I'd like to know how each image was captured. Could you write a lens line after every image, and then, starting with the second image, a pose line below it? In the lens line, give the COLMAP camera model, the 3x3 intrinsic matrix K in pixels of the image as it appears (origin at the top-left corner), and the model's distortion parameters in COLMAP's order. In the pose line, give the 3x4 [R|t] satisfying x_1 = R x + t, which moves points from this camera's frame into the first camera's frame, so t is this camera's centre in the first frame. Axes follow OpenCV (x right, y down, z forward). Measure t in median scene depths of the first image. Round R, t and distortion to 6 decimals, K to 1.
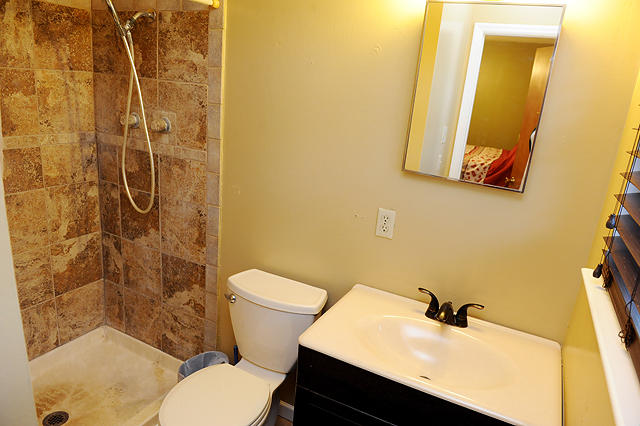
lens RADIAL K [[438.9, 0, 321.0], [0, 438.9, 211.0], [0, 0, 1]] dist [-0.045216, -0.006523]
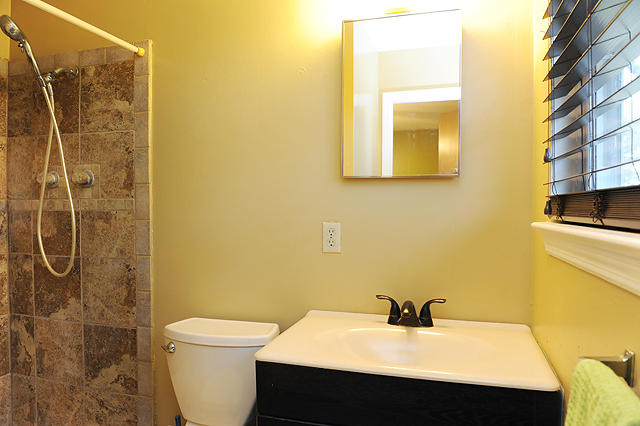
lens RADIAL K [[438.9, 0, 321.6], [0, 438.9, 212.6], [0, 0, 1]] dist [-0.045216, -0.006523]
pose [[0.980616, -0.090848, 0.173603, -0.031104], [0.133343, 0.958615, -0.251549, 0.178408], [-0.143566, 0.269822, 0.952148, 0.055861]]
